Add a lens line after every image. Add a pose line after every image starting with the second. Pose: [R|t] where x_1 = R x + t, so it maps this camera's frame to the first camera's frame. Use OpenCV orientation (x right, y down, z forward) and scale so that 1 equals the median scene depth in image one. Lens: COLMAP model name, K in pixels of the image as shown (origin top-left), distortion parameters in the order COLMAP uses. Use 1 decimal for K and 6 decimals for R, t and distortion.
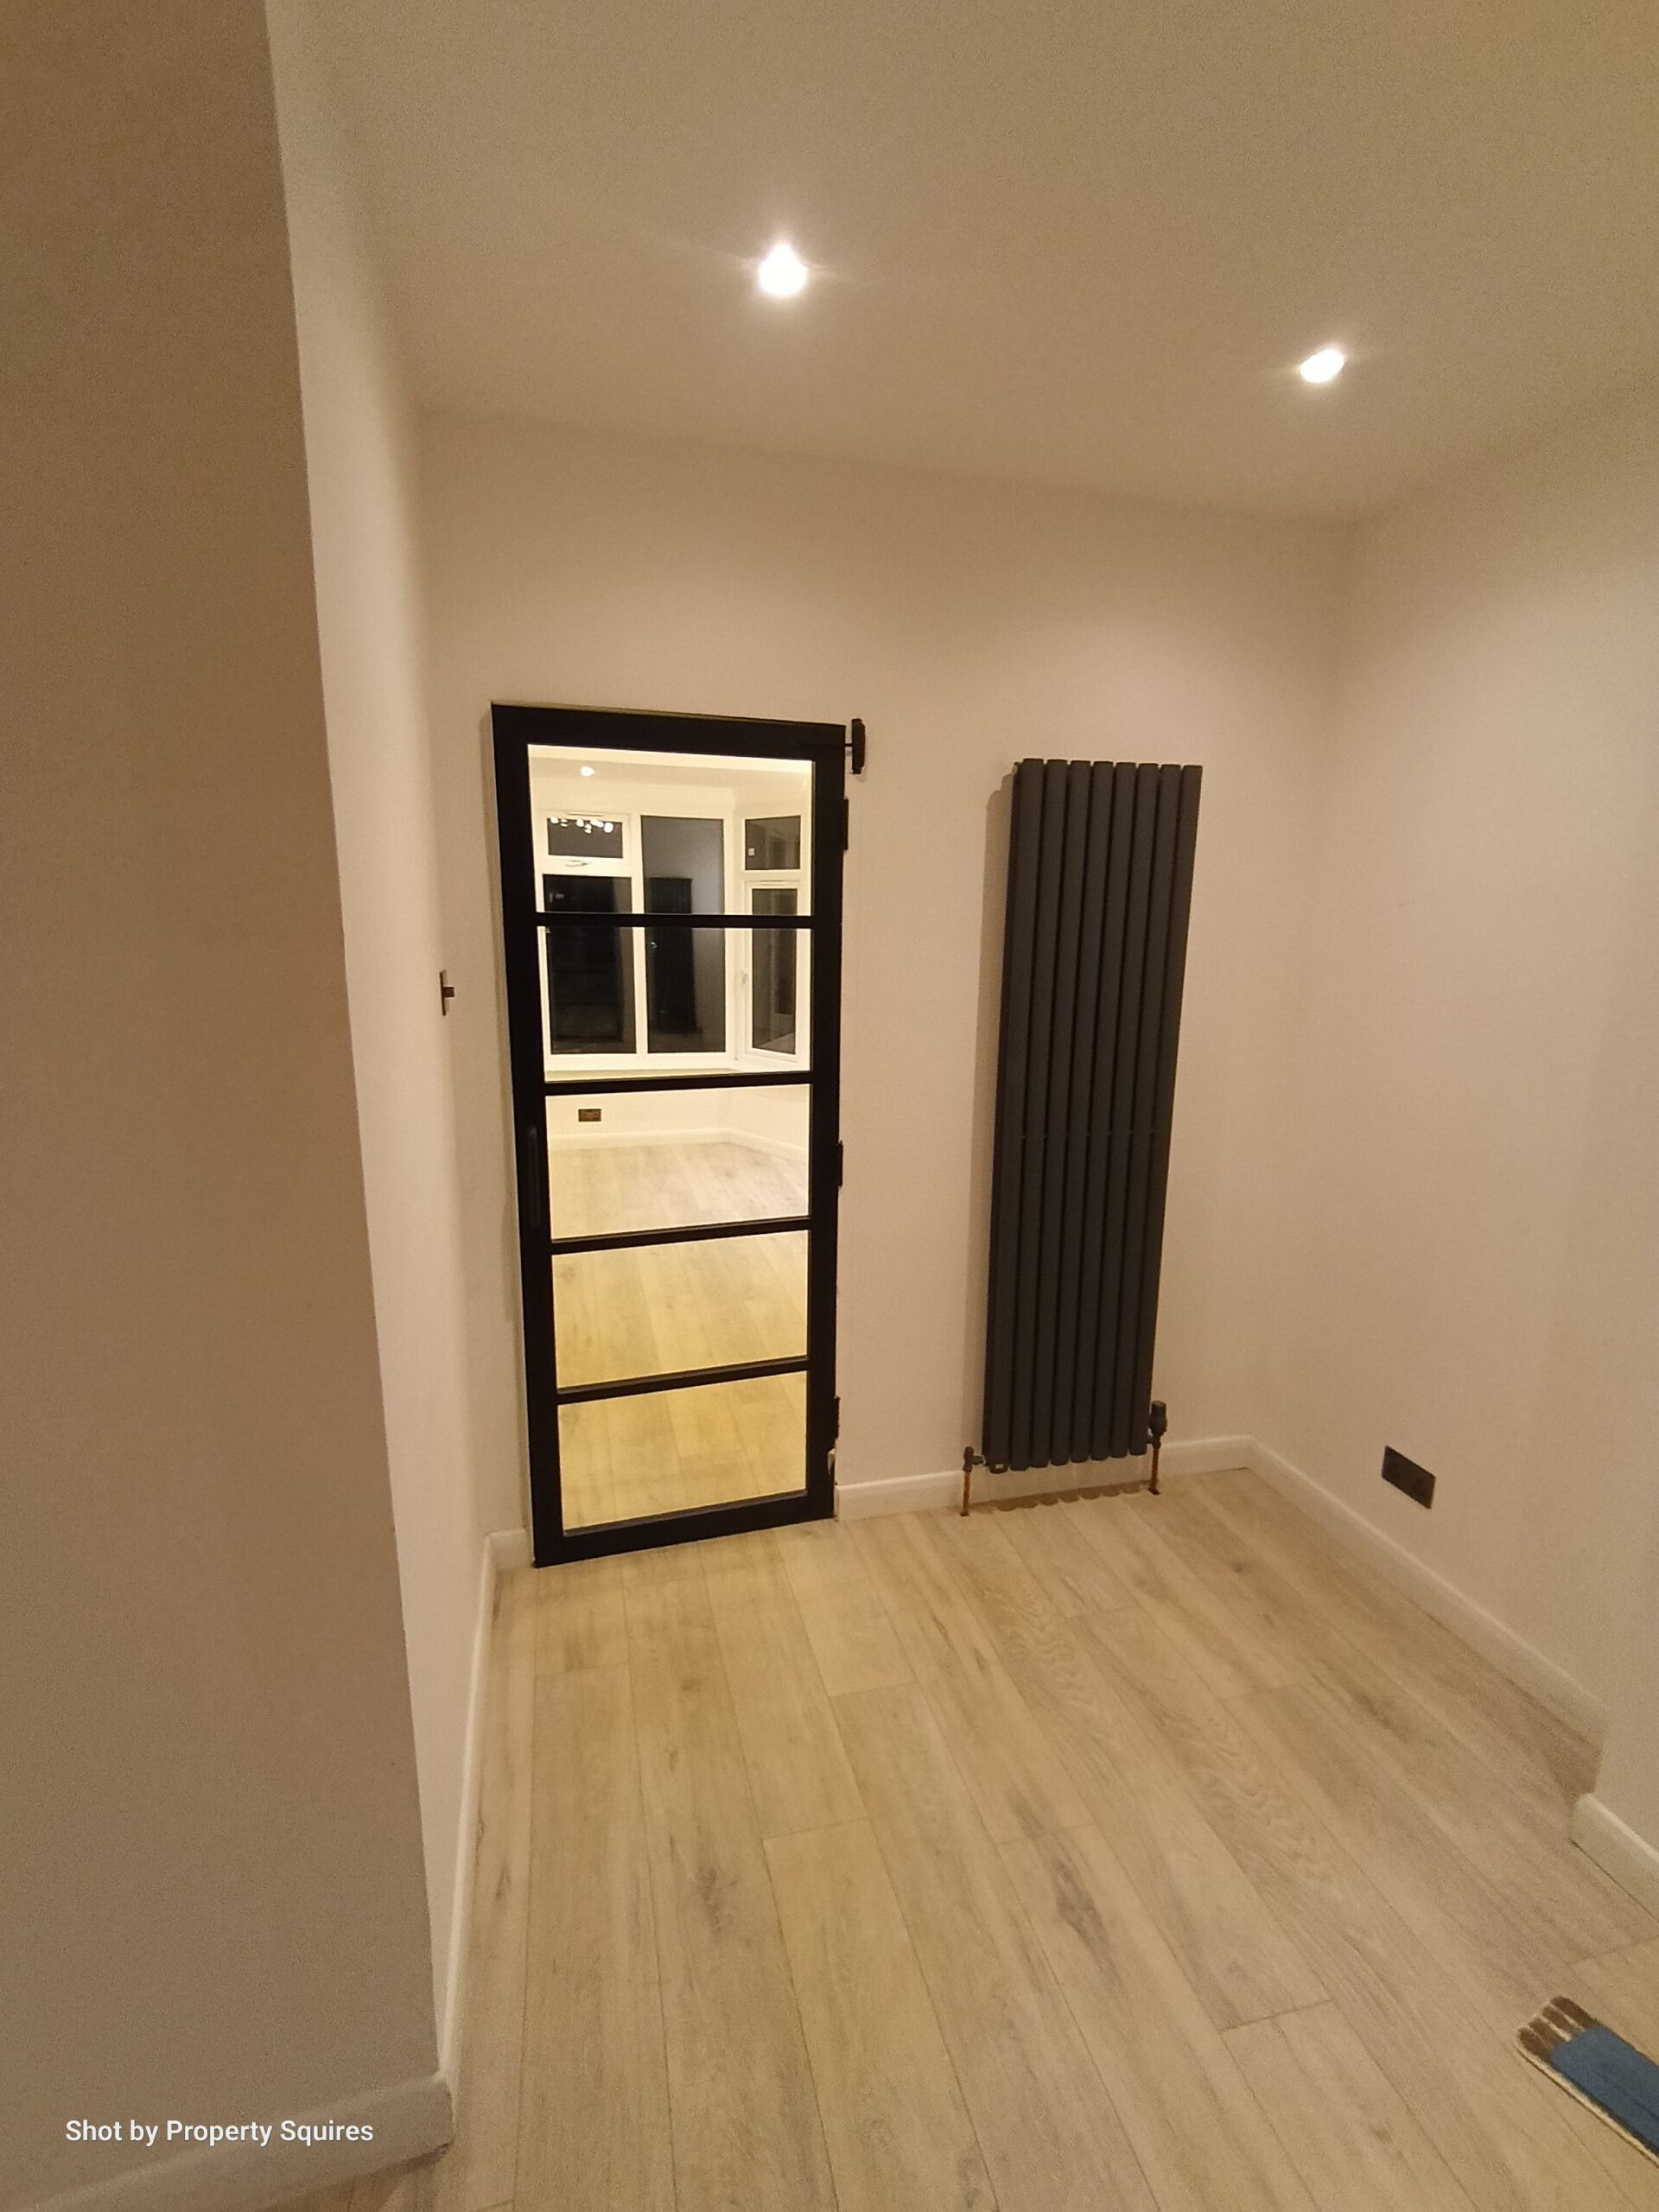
lens RADIAL K [[1009.9, 0, 836.7], [0, 1009.9, 1113.1], [0, 0, 1]] dist [0.013814, -0.000326]
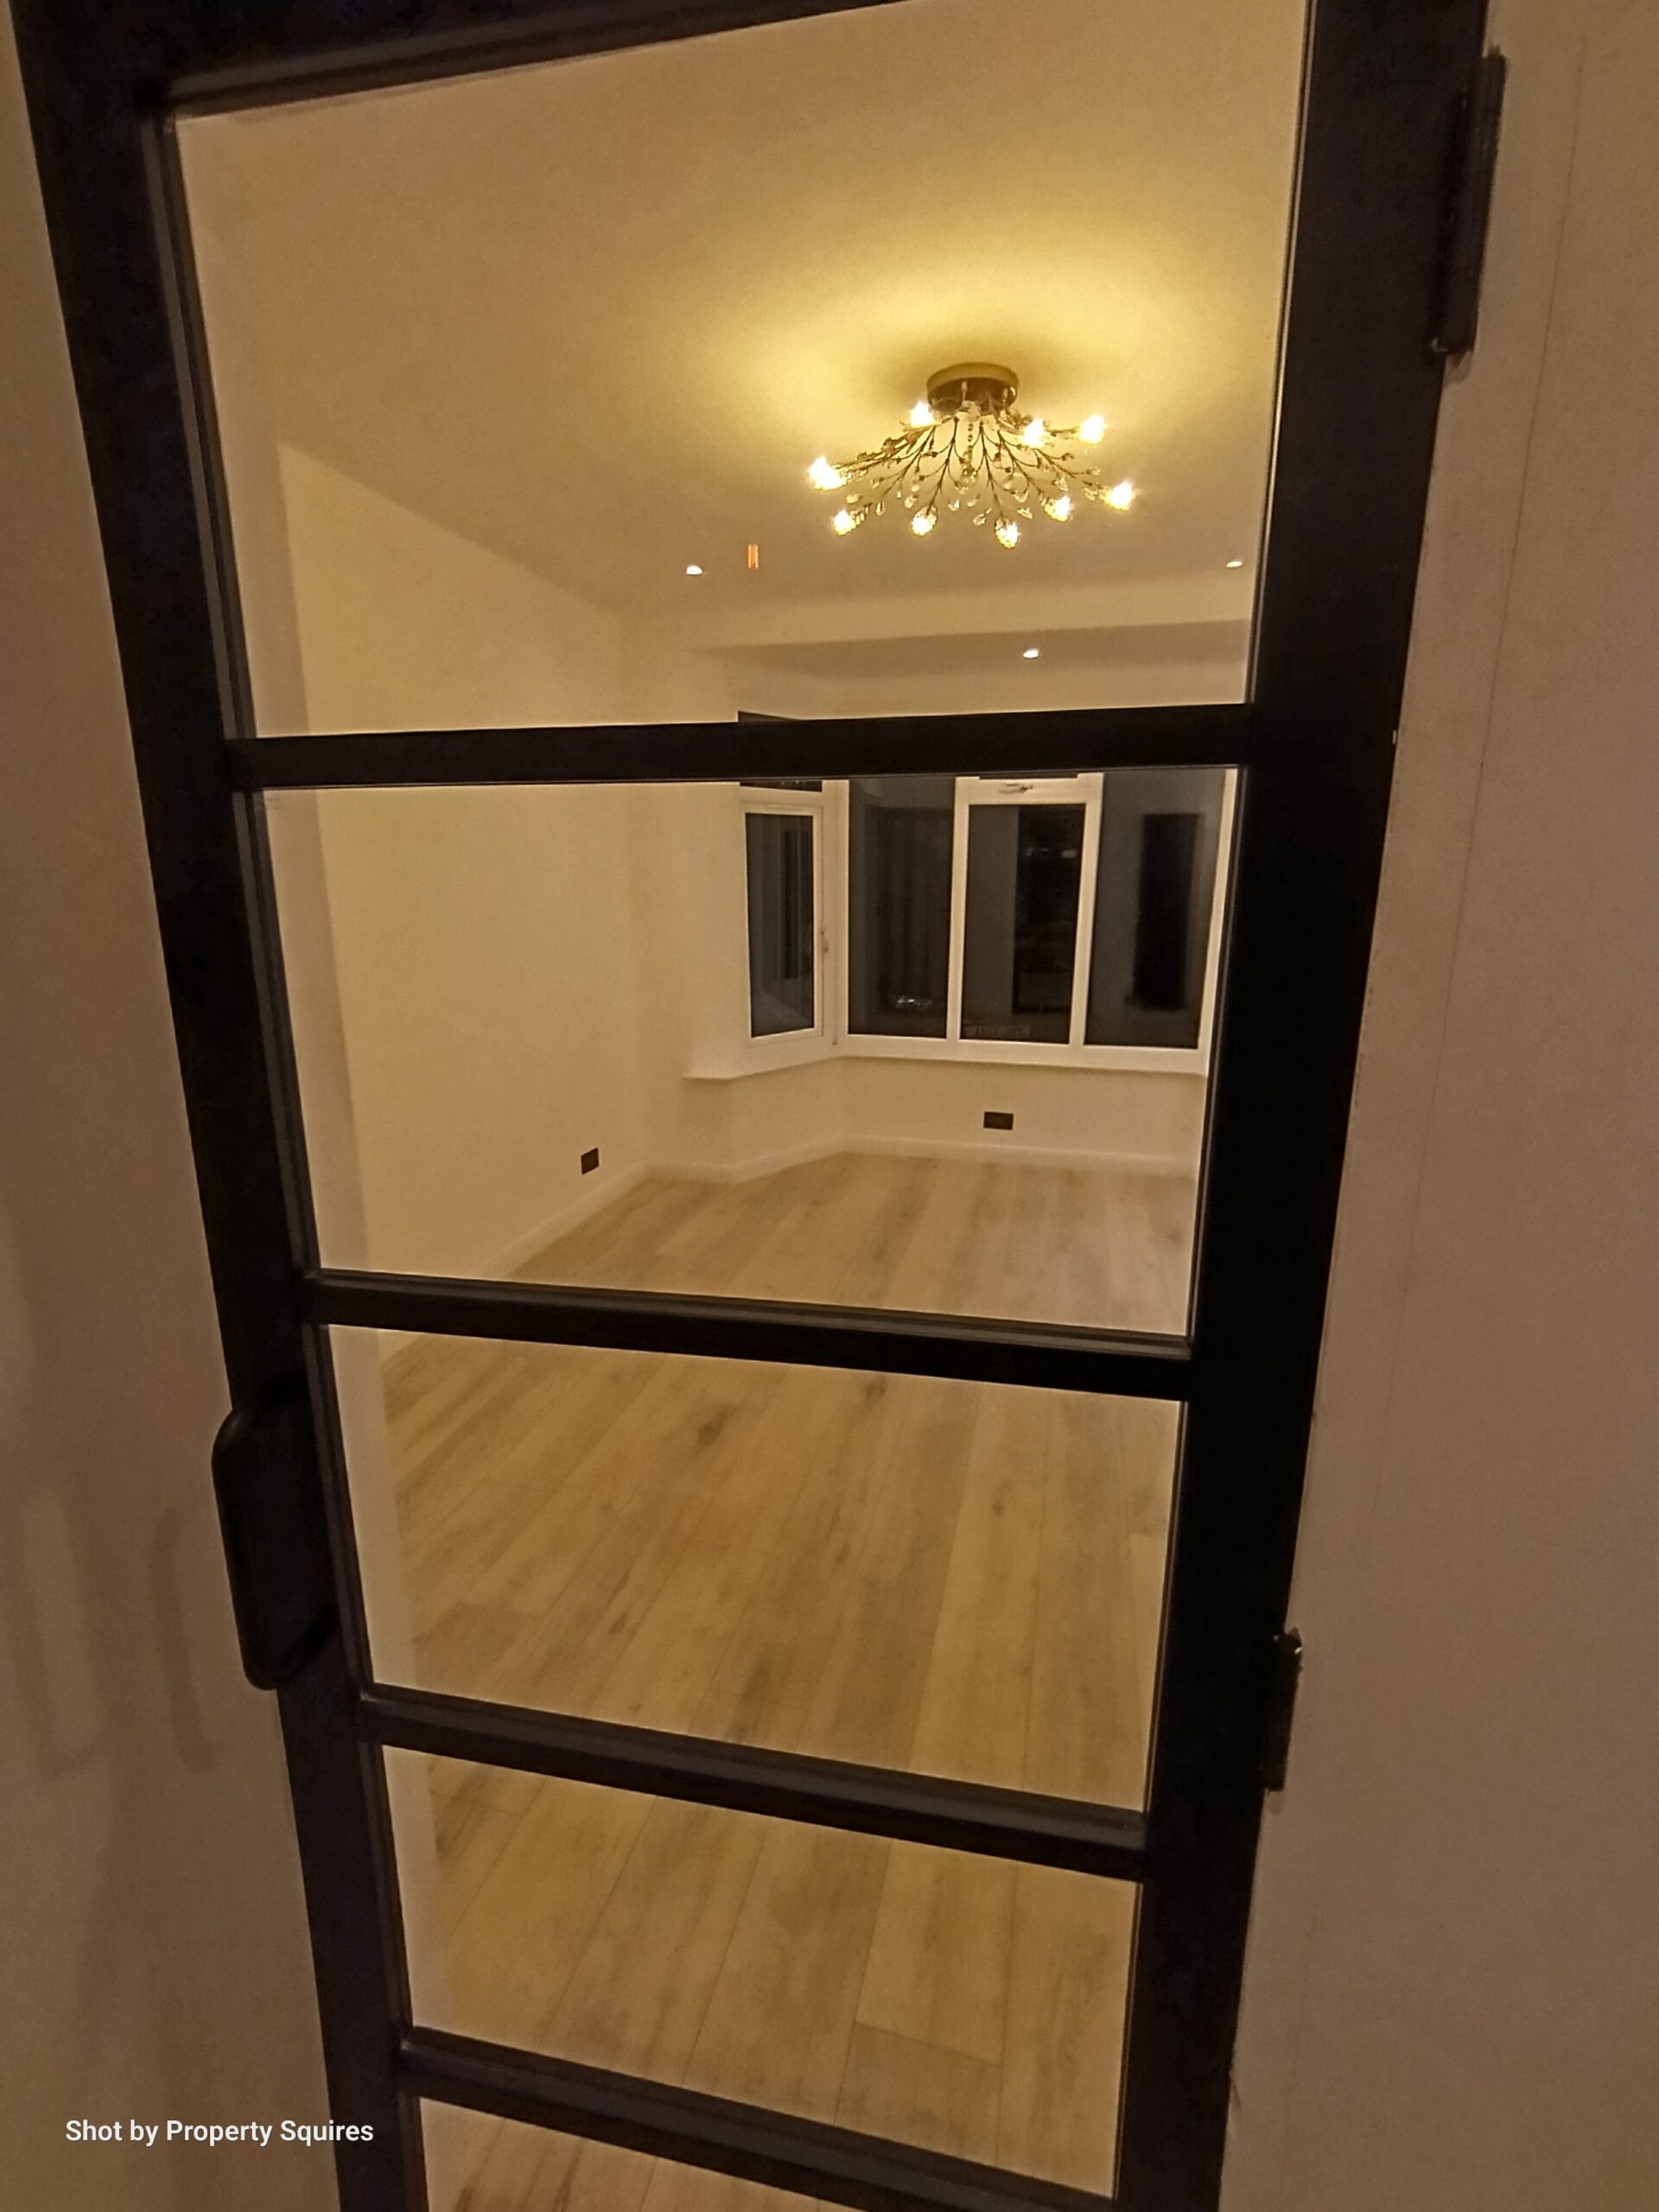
lens RADIAL K [[1009.9, 0, 836.7], [0, 1009.9, 1113.1], [0, 0, 1]] dist [0.013814, -0.000326]
pose [[0.879465, 0.102591, -0.464776, 0.003848], [-0.082859, 0.994584, 0.062747, -0.047845], [0.468696, -0.016673, 0.883202, 0.305098]]
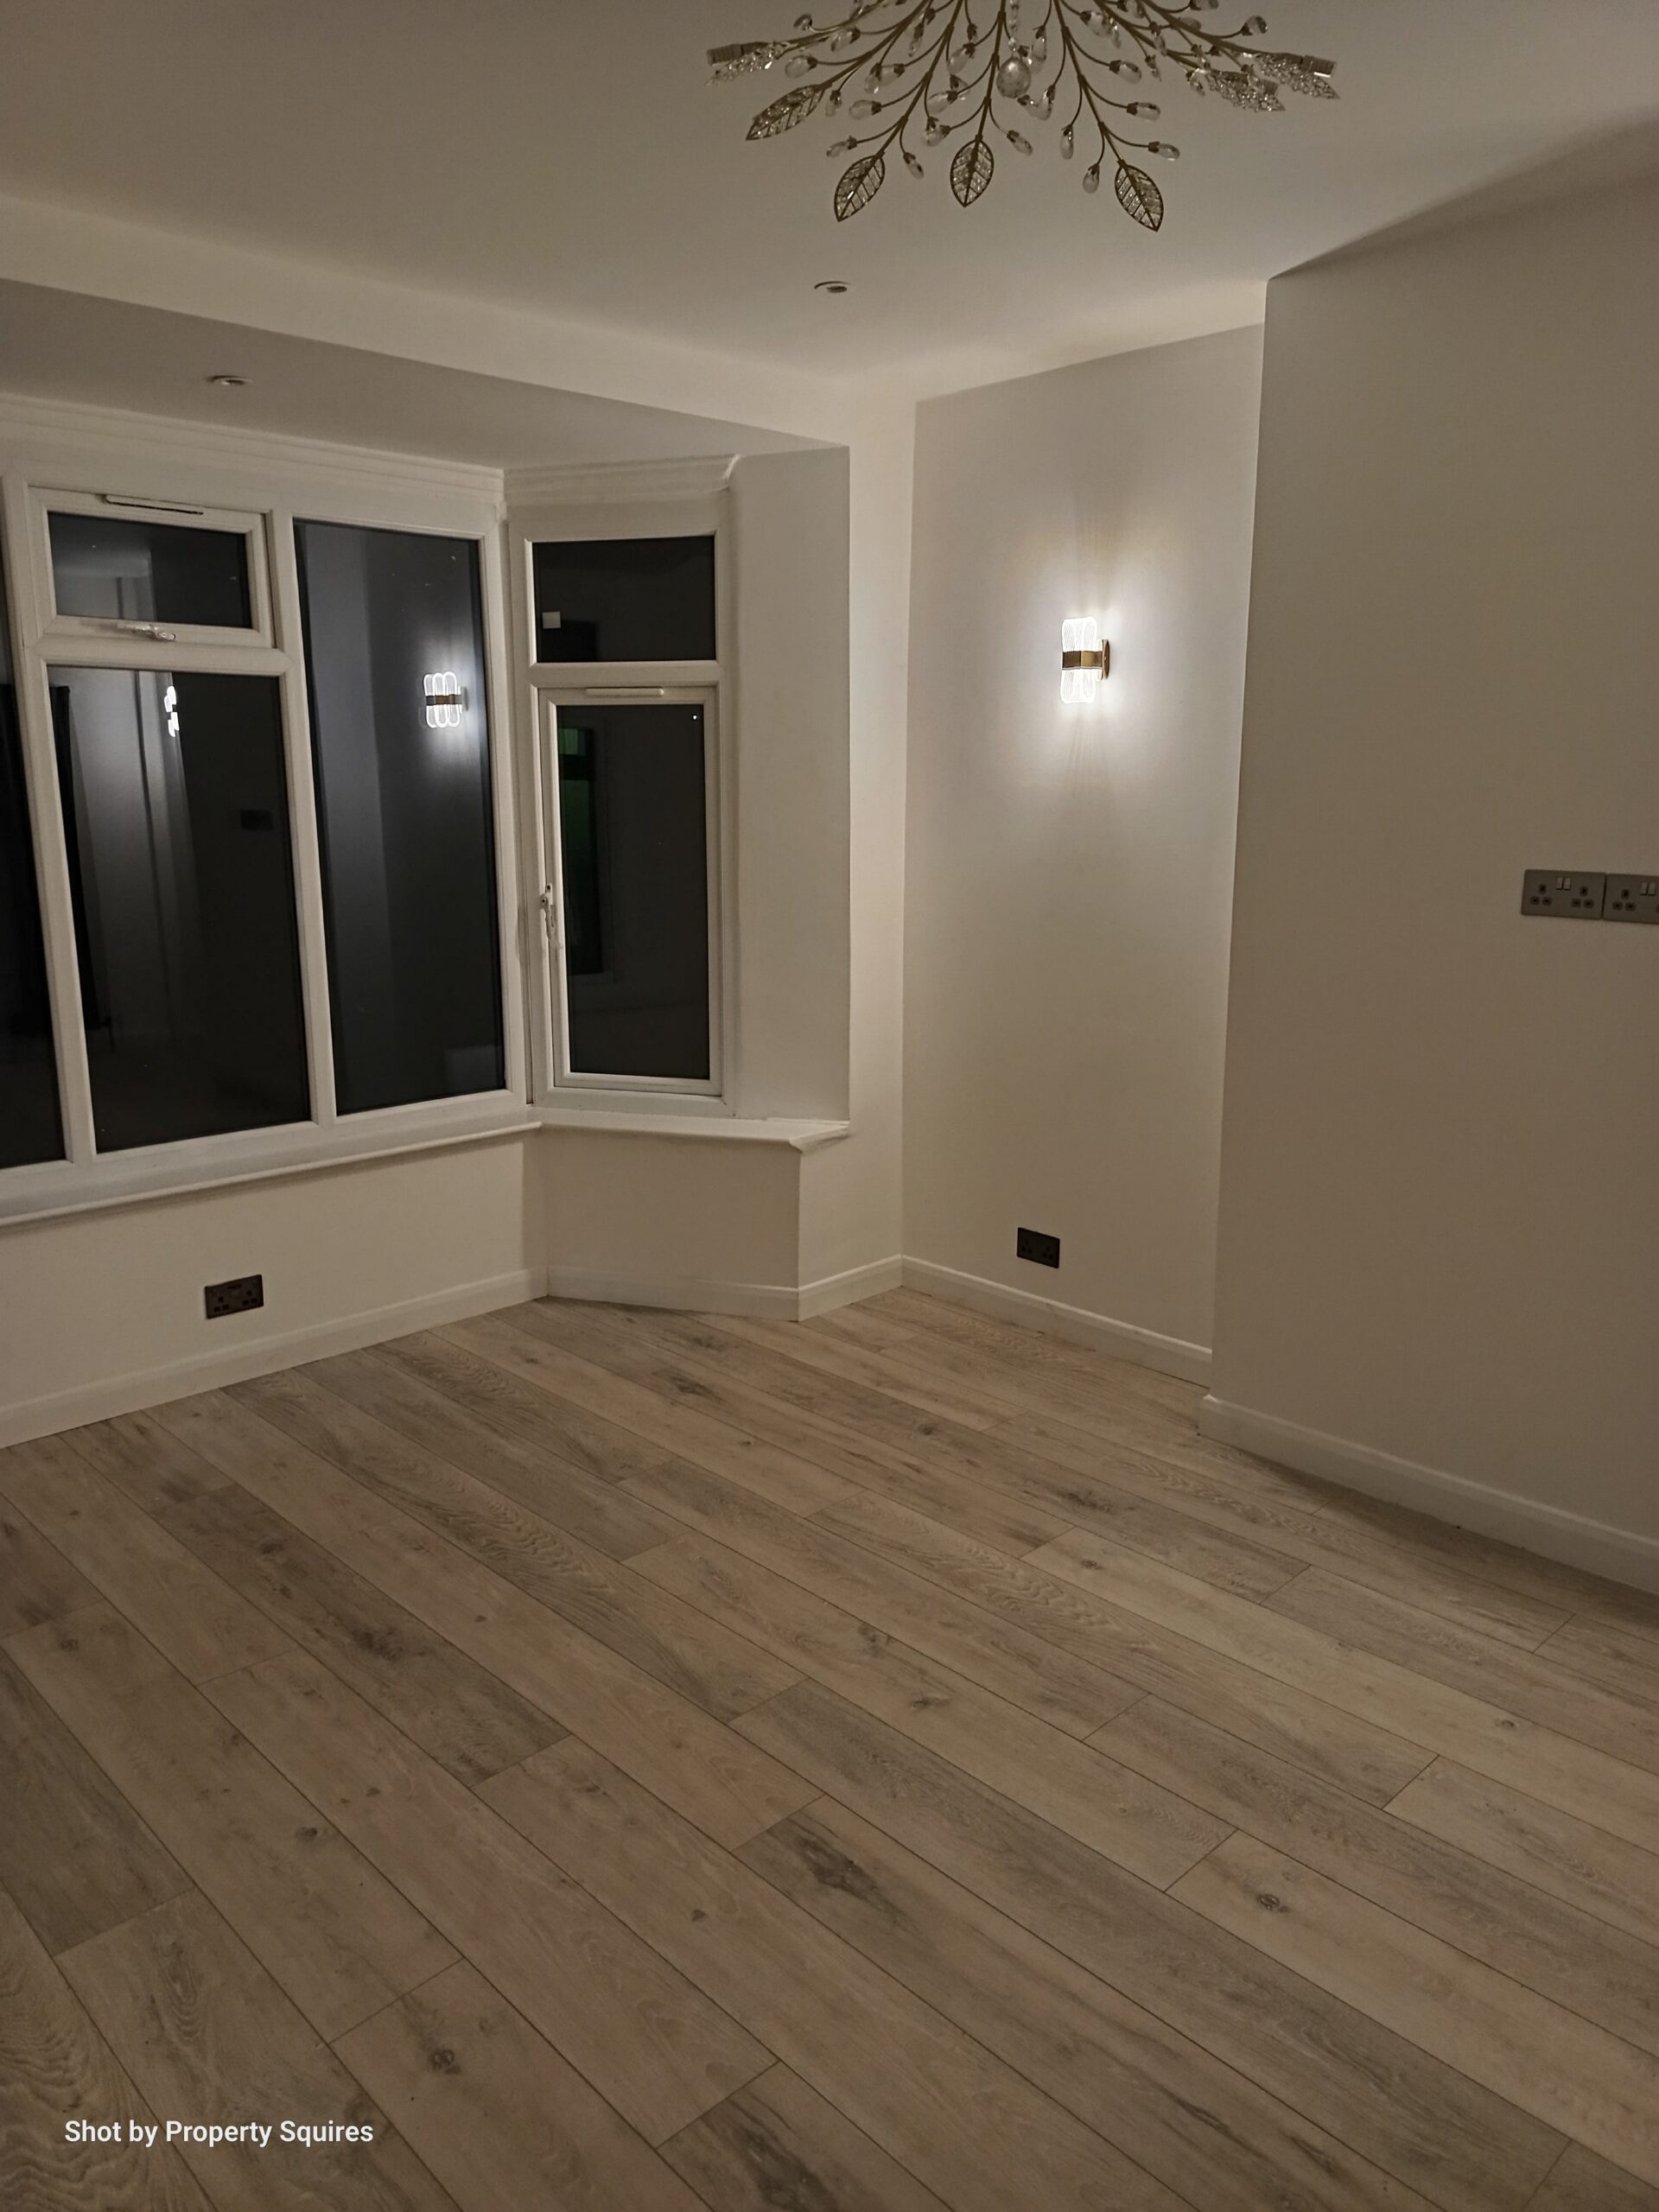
lens RADIAL K [[1552.0, 0, 829.5], [0, 1552.0, 1106.0], [0, 0, 1]] dist [-0.017211, -0.001575]
pose [[0.879463, -0.123082, 0.459778, -0.354312], [0.115289, 0.992307, 0.045116, -0.081381], [-0.461794, 0.013330, 0.886887, 0.425118]]
